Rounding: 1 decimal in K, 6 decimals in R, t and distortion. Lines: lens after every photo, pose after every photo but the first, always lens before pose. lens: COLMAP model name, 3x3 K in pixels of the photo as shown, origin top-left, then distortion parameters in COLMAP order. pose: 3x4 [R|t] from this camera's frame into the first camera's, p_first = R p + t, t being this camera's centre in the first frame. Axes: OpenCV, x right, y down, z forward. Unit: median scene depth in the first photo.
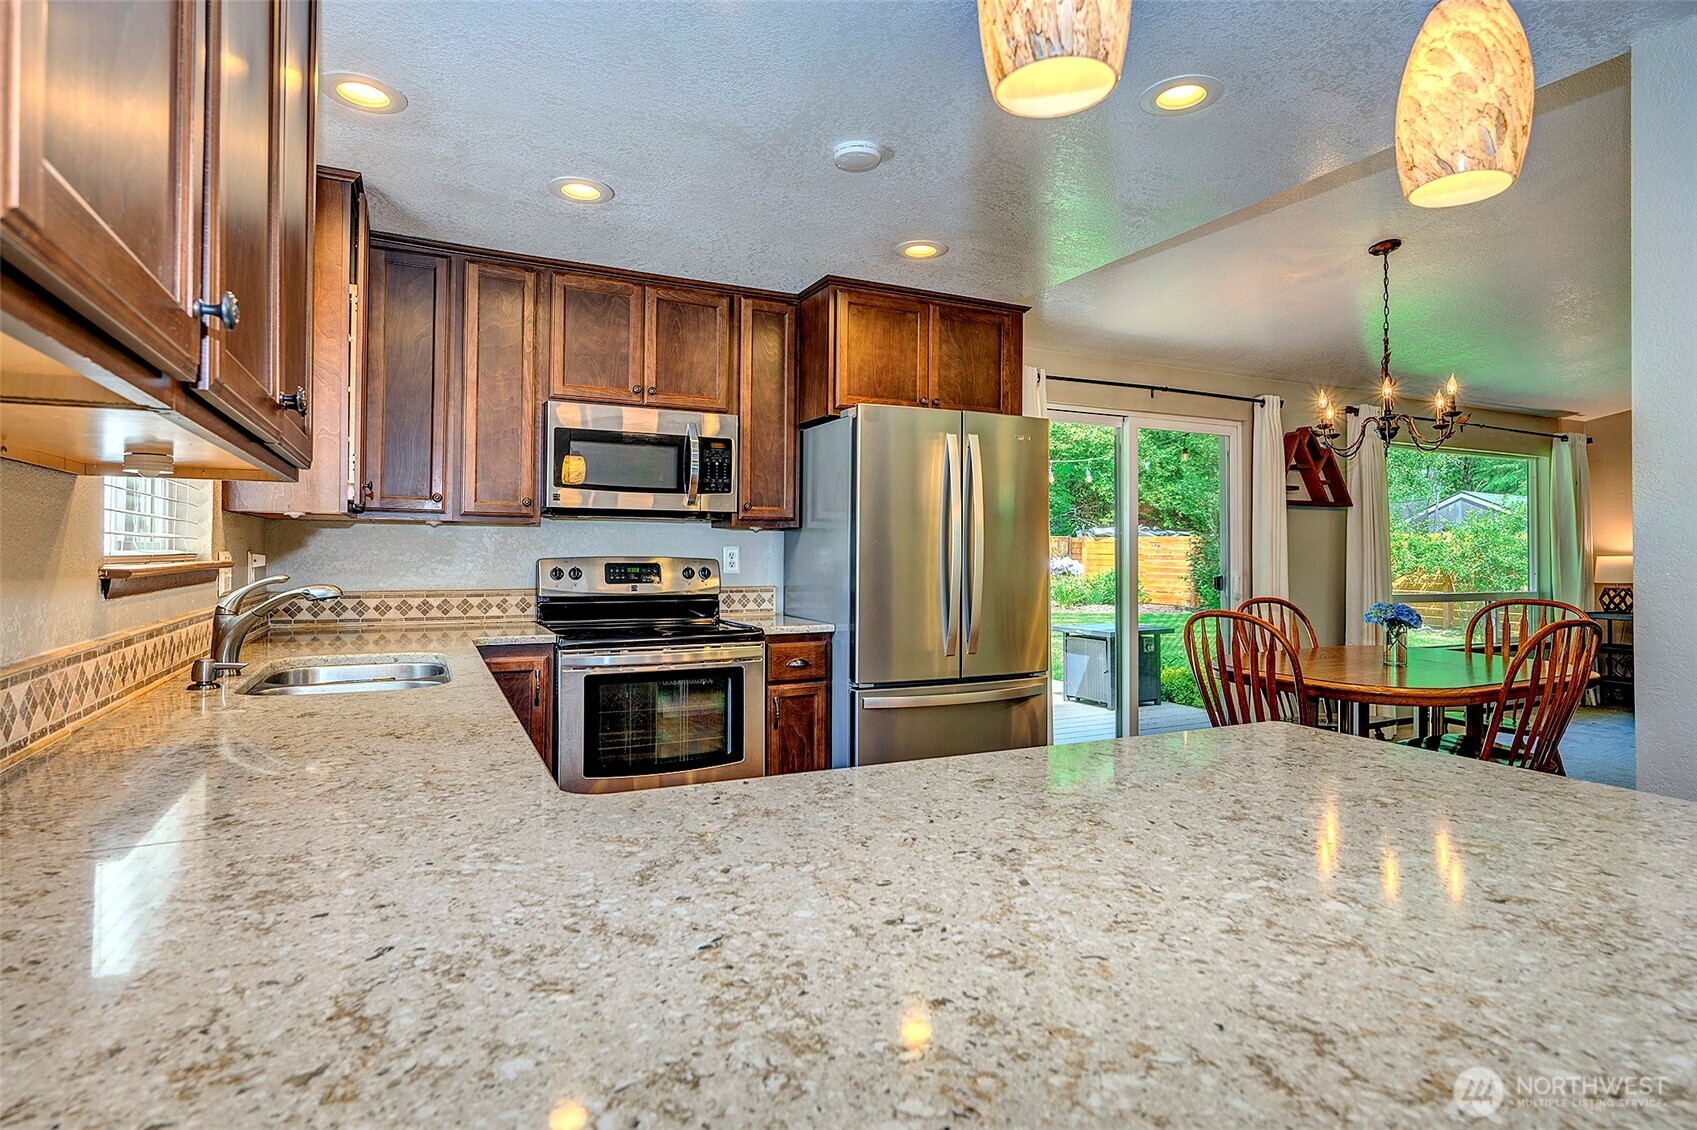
lens RADIAL K [[837.0, 0, 815.3], [0, 837.0, 544.0], [0, 0, 1]] dist [0.000159, 0.000008]
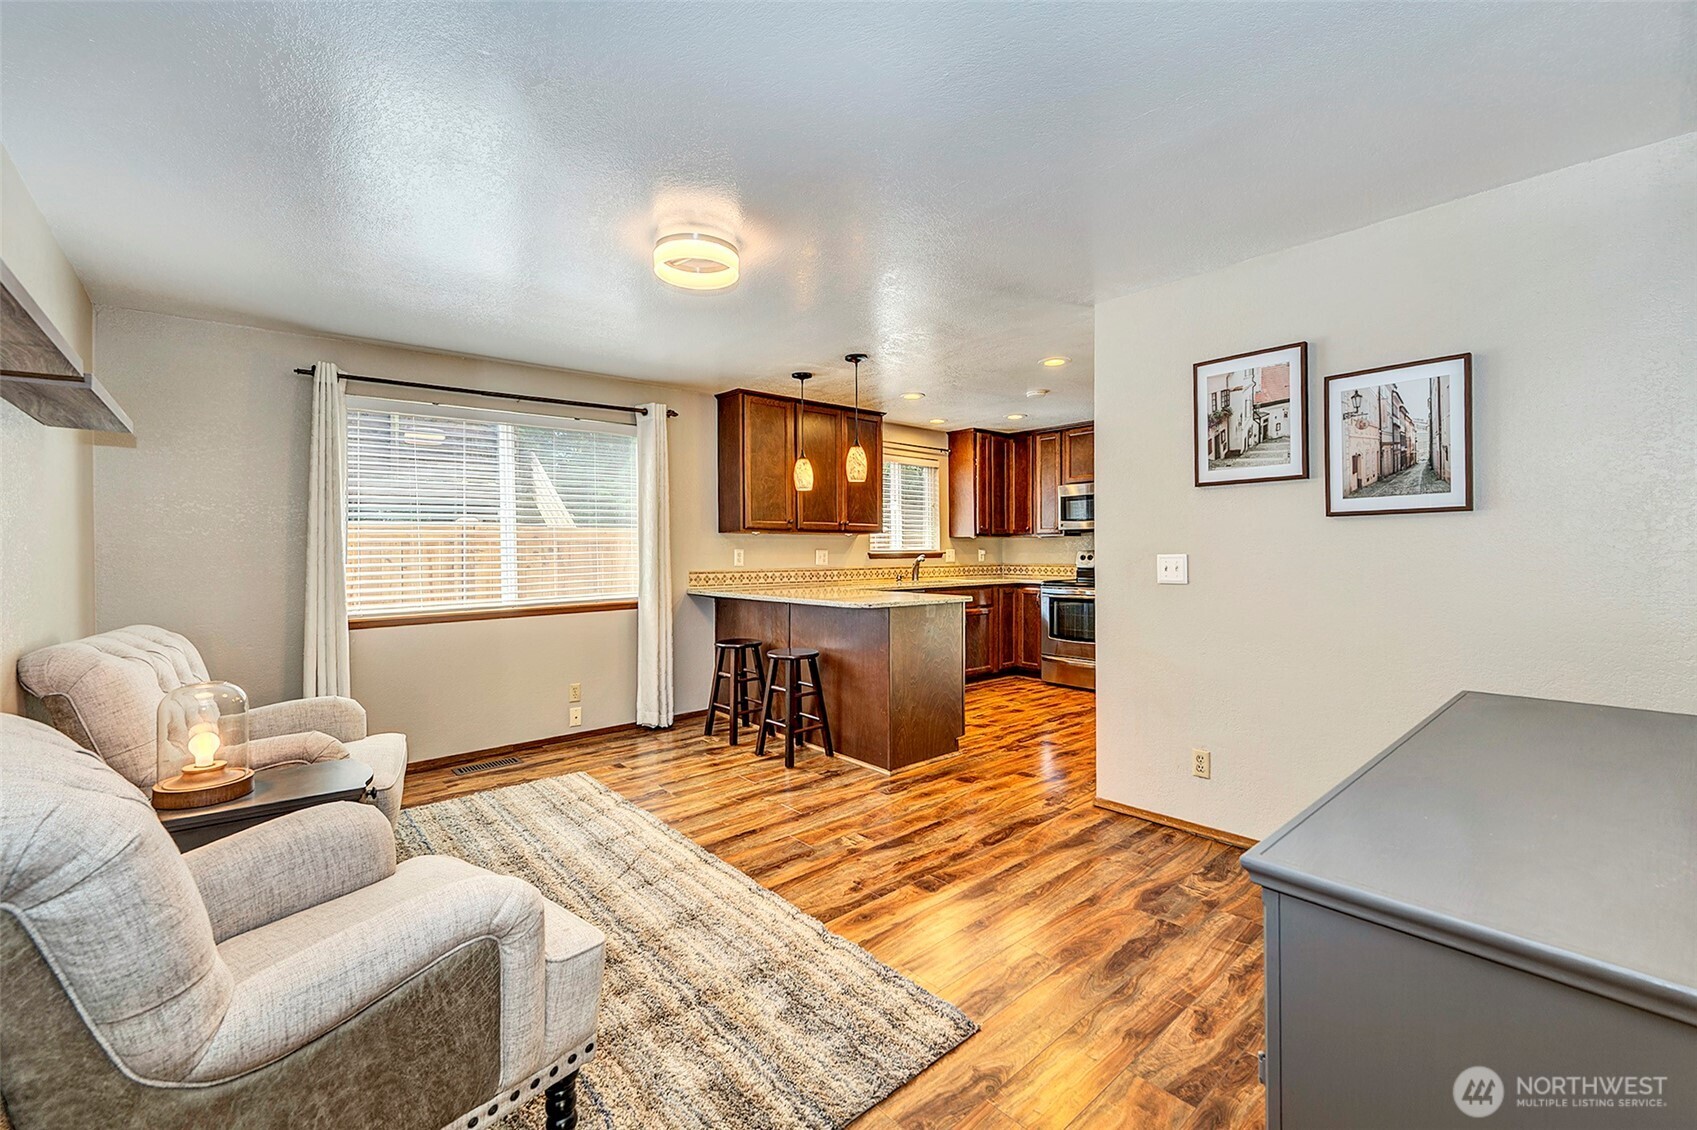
lens RADIAL K [[707.6, 0, 849.6], [0, 707.6, 556.5], [0, 0, 1]] dist [-0.000056, -0.000018]
pose [[0.260935, -0.000336, -0.965356, 1.476319], [0.017095, 0.999845, 0.004272, 0.013825], [0.965205, -0.017618, 0.260901, -0.124203]]
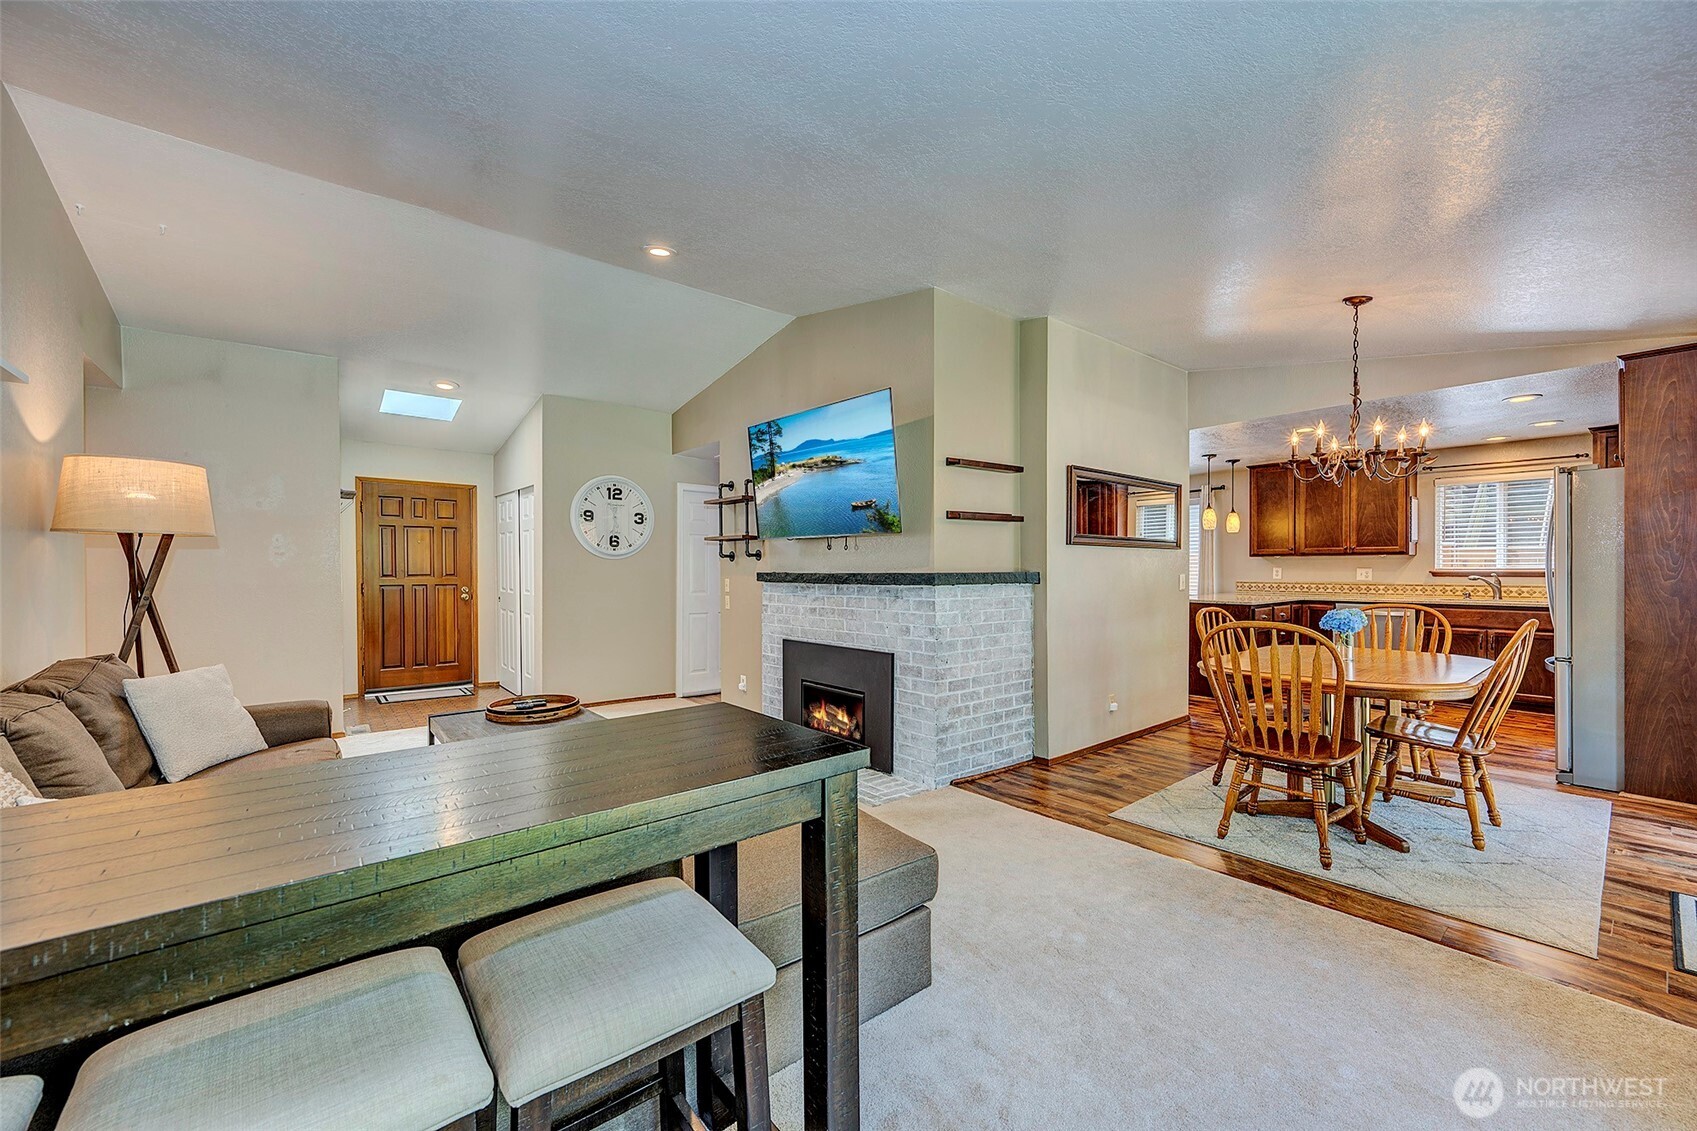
lens RADIAL K [[666.4, 0, 851.8], [0, 666.4, 569.3], [0, 0, 1]] dist [-0.000184, -0.000094]
pose [[-0.971063, -0.000296, -0.238823, 1.790015], [0.001648, 0.999967, -0.007940, 0.021212], [0.238817, -0.008104, -0.971031, 1.958079]]
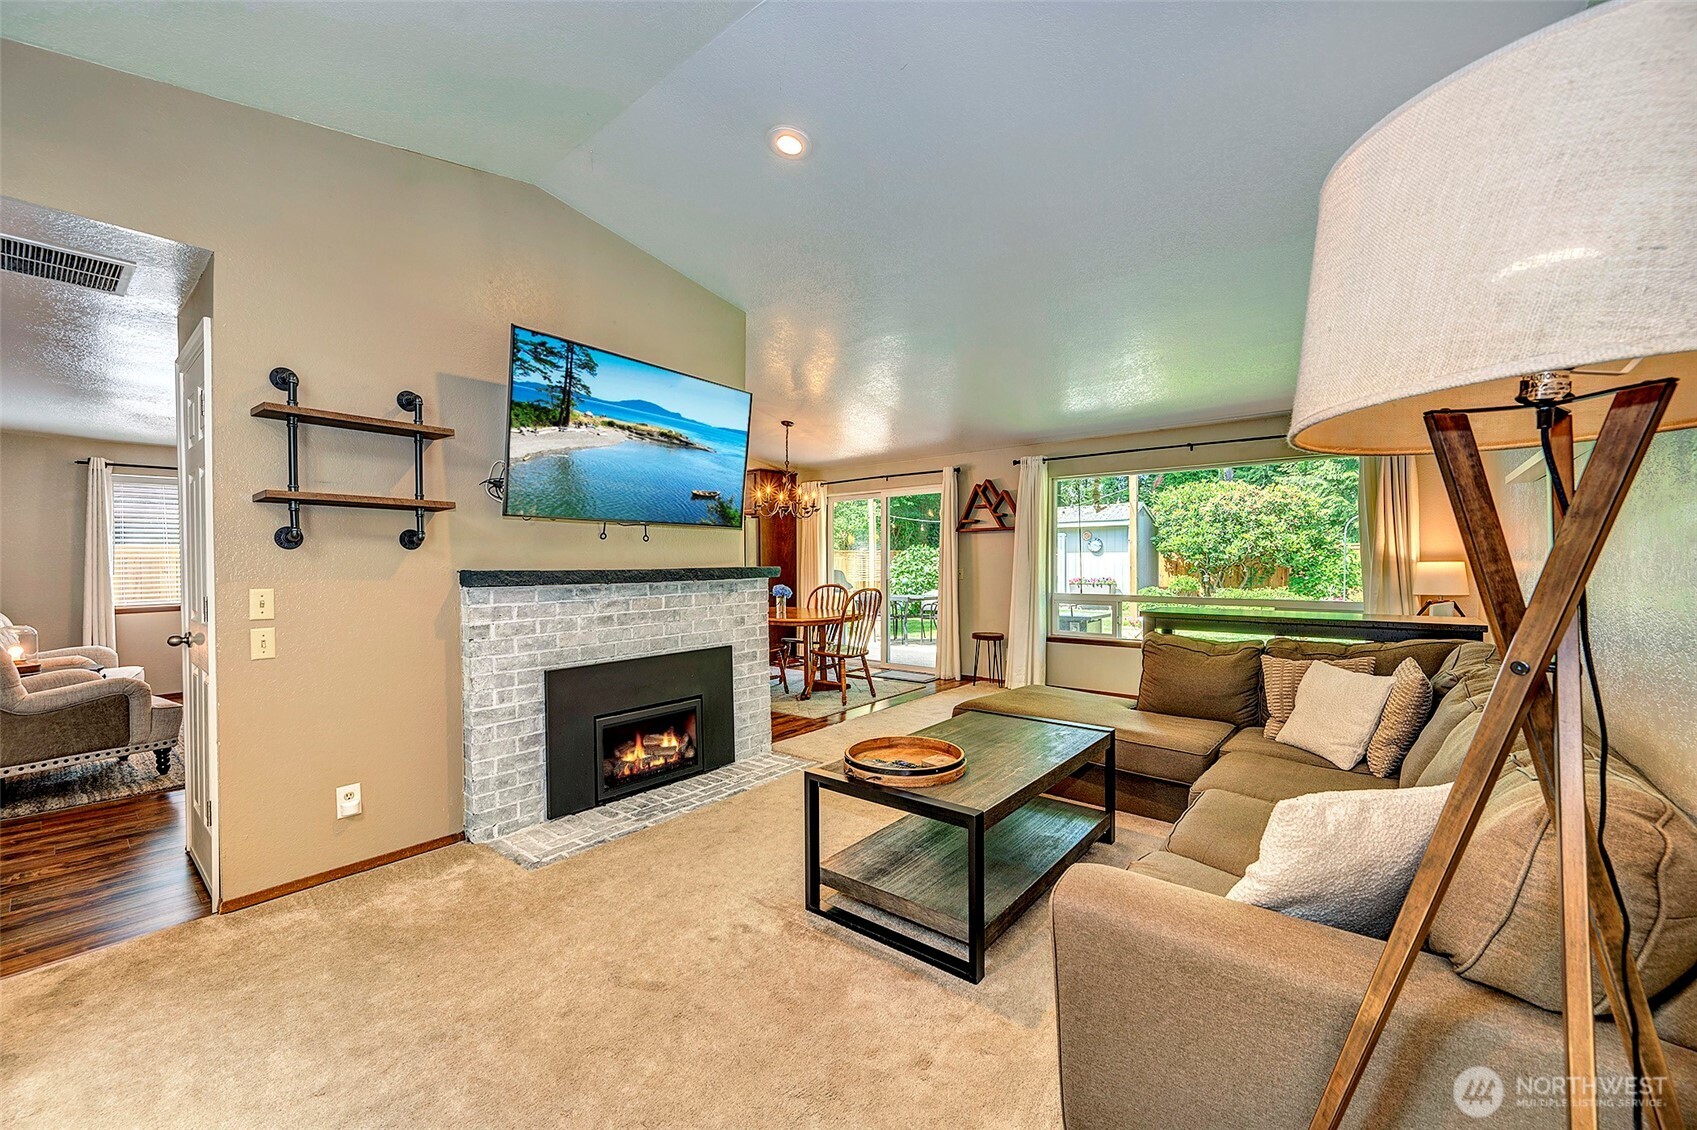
lens RADIAL K [[666.4, 0, 851.8], [0, 666.4, 568.8], [0, 0, 1]] dist [-0.000184, -0.000094]
pose [[0.421732, 0.003435, -0.906714, 2.669280], [0.016139, 0.999806, 0.011295, 0.010343], [0.906577, -0.019397, 0.421594, 0.456629]]
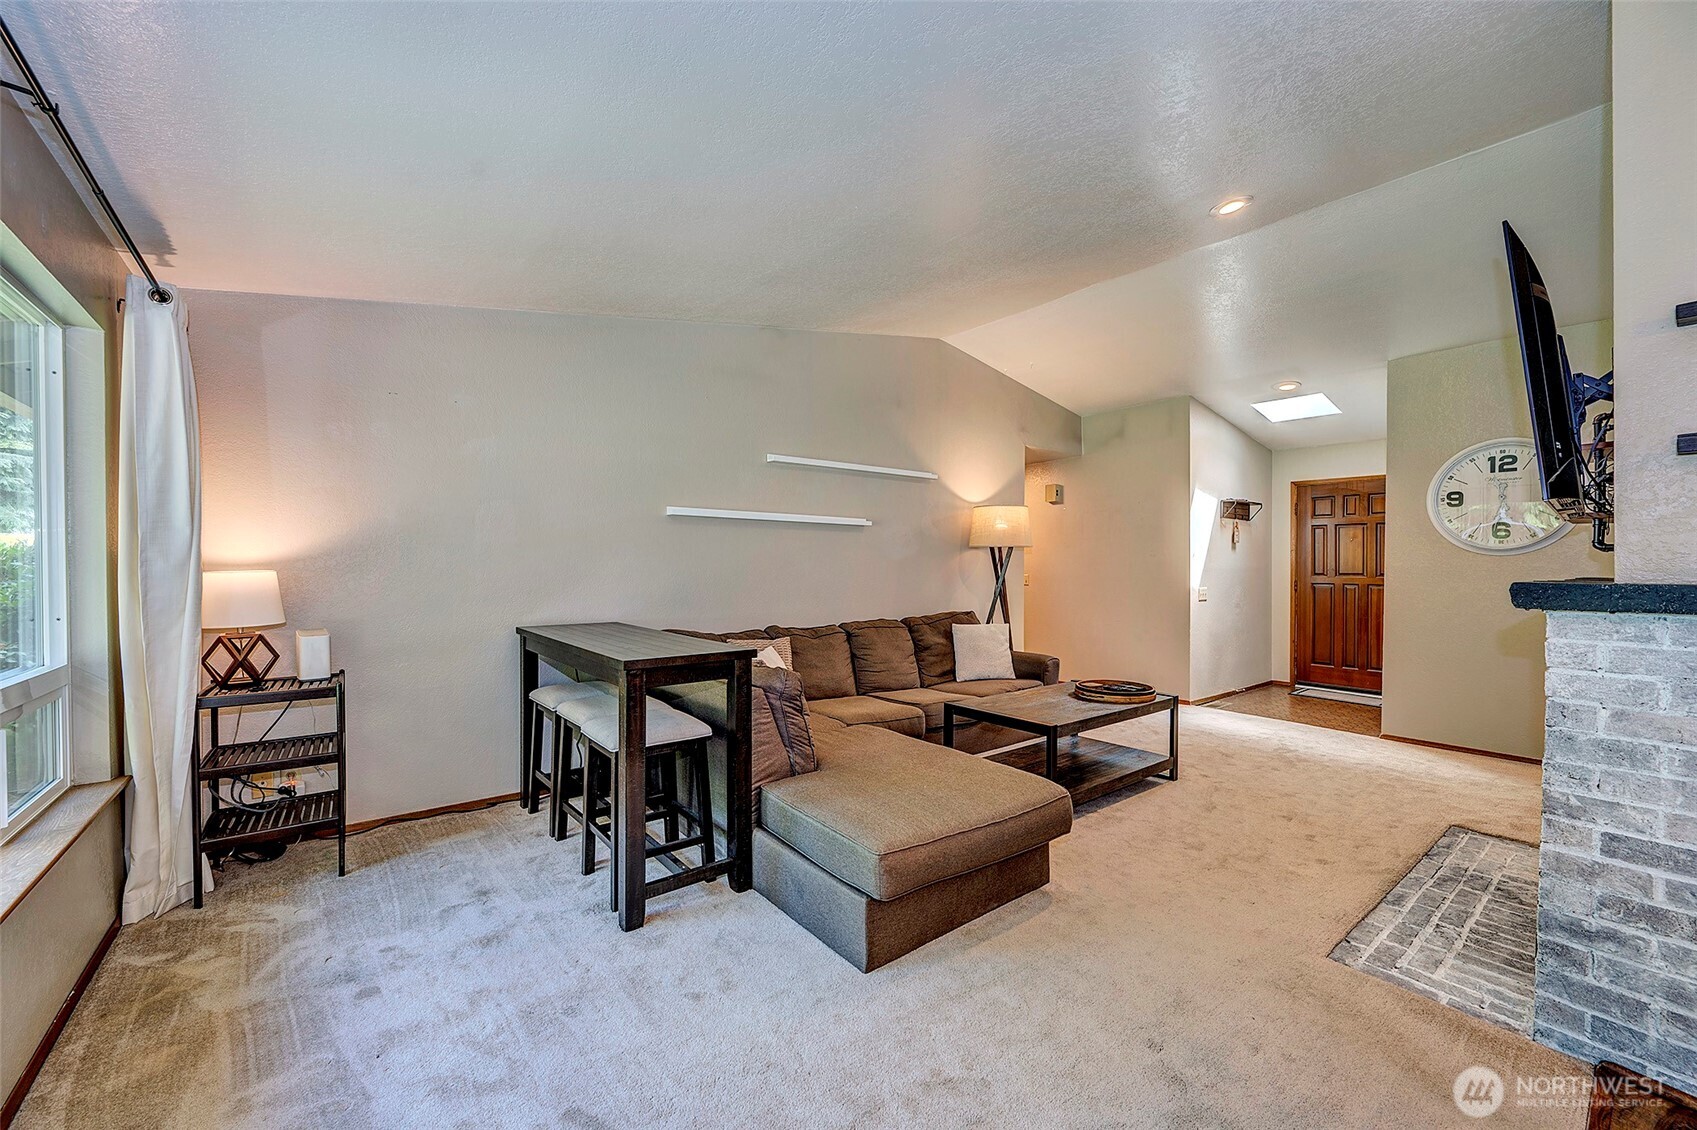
lens RADIAL K [[666.4, 0, 851.8], [0, 666.4, 568.8], [0, 0, 1]] dist [-0.000184, -0.000094]
pose [[-0.221549, -0.009177, 0.975106, 0.973167], [-0.013332, 0.999891, 0.006381, 0.011674], [-0.975058, -0.011587, -0.221647, 1.538216]]
